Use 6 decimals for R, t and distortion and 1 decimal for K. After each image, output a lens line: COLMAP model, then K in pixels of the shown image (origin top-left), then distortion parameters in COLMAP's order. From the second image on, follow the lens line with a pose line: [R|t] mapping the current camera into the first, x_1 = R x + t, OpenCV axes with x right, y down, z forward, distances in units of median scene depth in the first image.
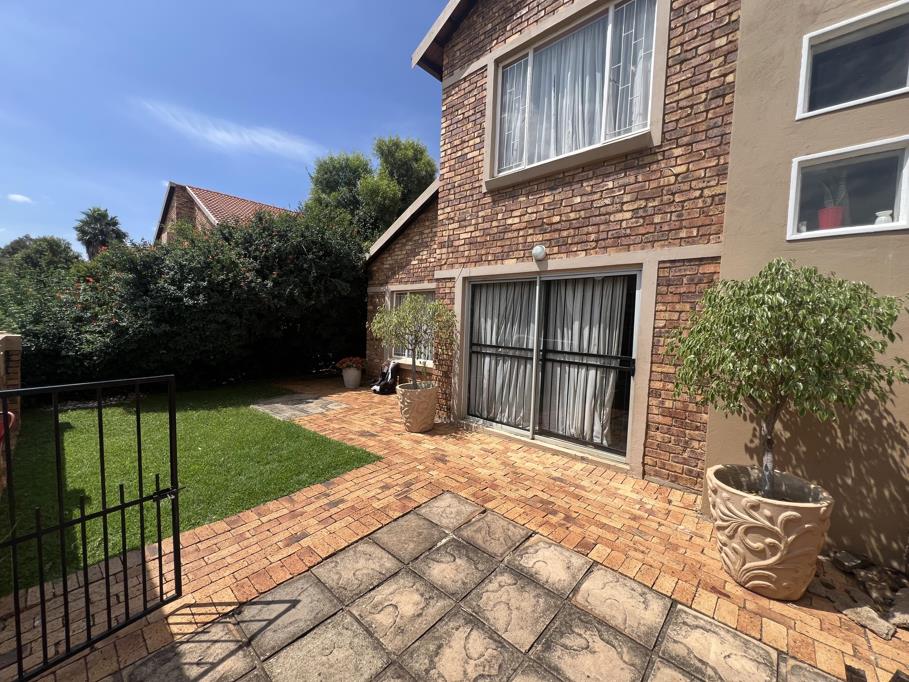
lens RADIAL K [[363.8, 0, 455.0], [0, 363.8, 343.3], [0, 0, 1]] dist [0.000513, 0.000864]
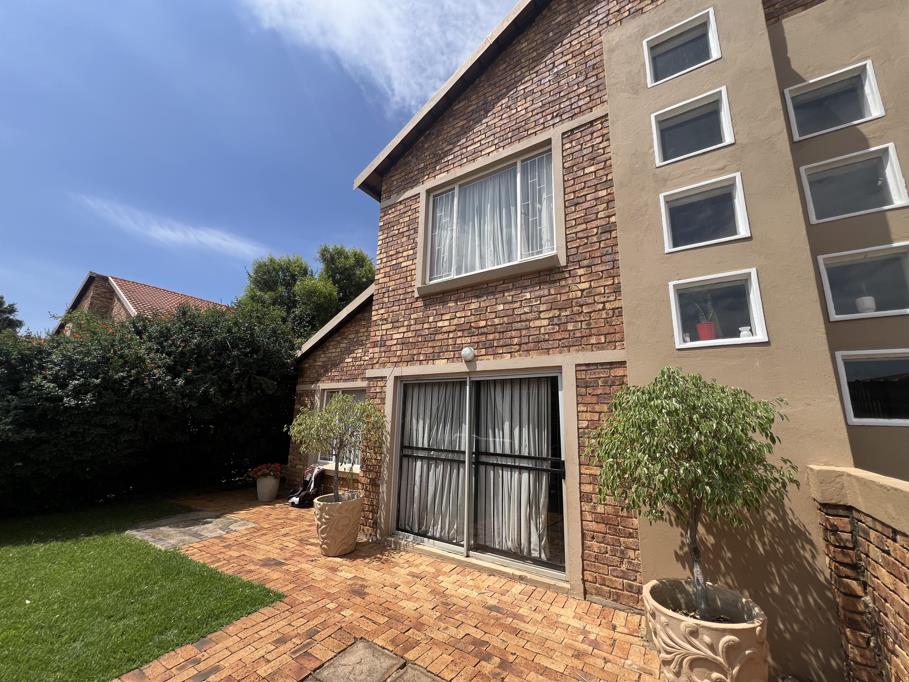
lens RADIAL K [[363.8, 0, 455.0], [0, 363.8, 343.3], [0, 0, 1]] dist [0.000513, 0.000864]
pose [[0.987966, 0.021906, 0.153115, 0.037812], [0.018799, 0.965576, -0.259439, -0.012379], [-0.153528, 0.259195, 0.953545, 0.016732]]
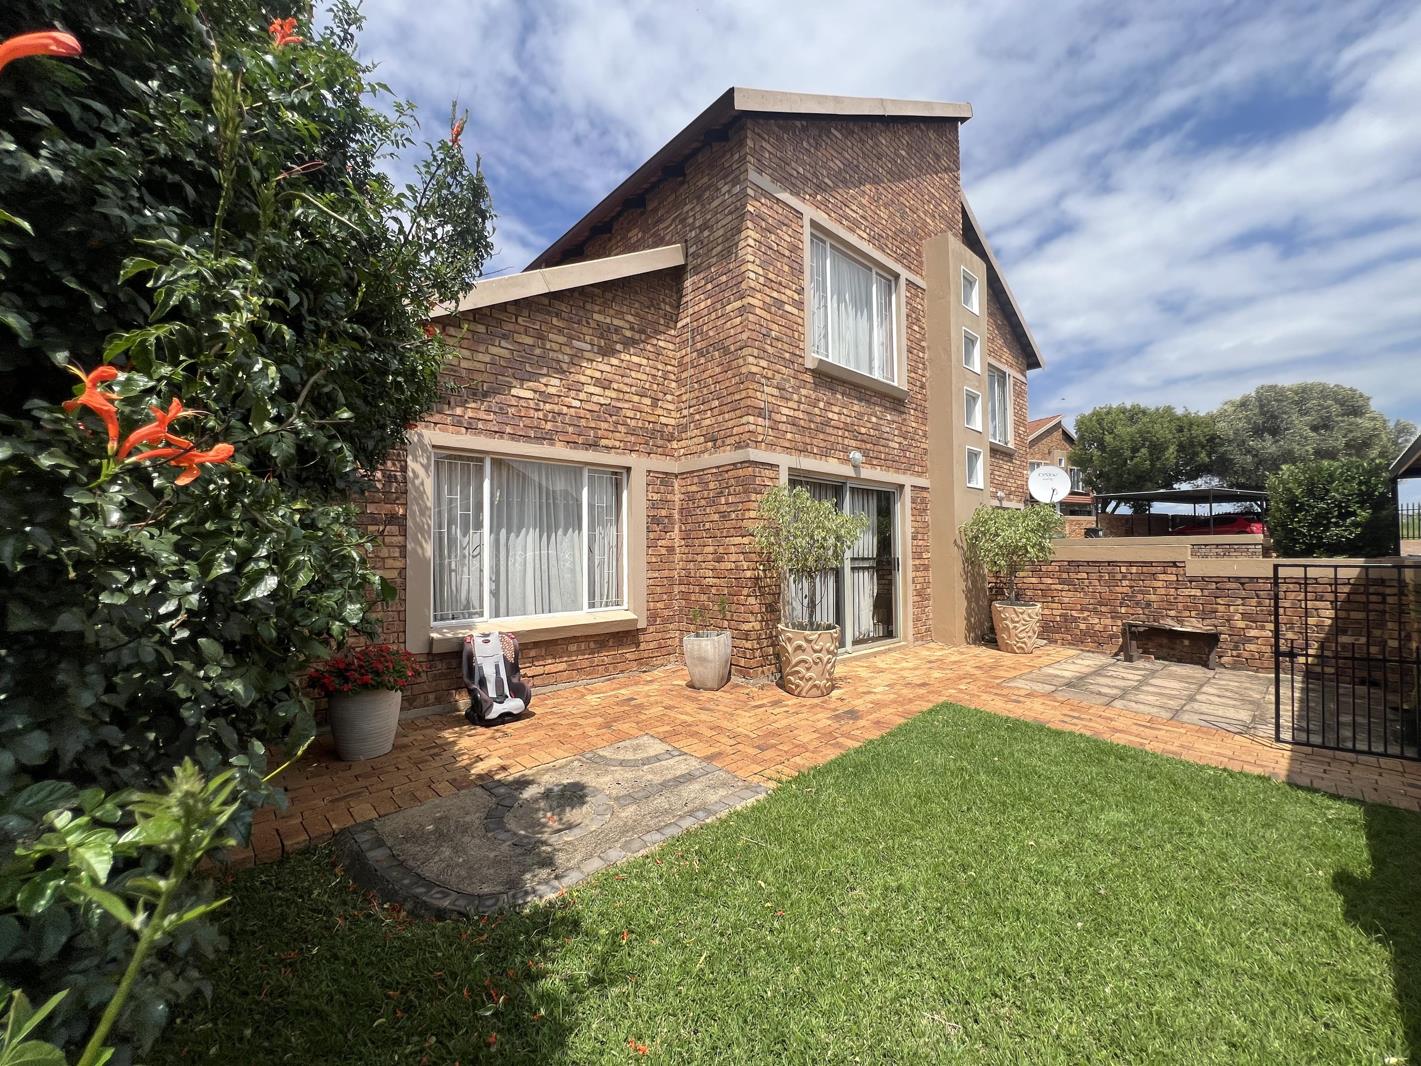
lens RADIAL K [[568.6, 0, 711.2], [0, 568.6, 536.6], [0, 0, 1]] dist [0.000513, 0.000864]
pose [[0.087224, -0.006850, 0.996165, -1.384539], [0.065469, 0.997854, 0.001130, -0.067456], [-0.994035, 0.065120, 0.087485, 1.308971]]
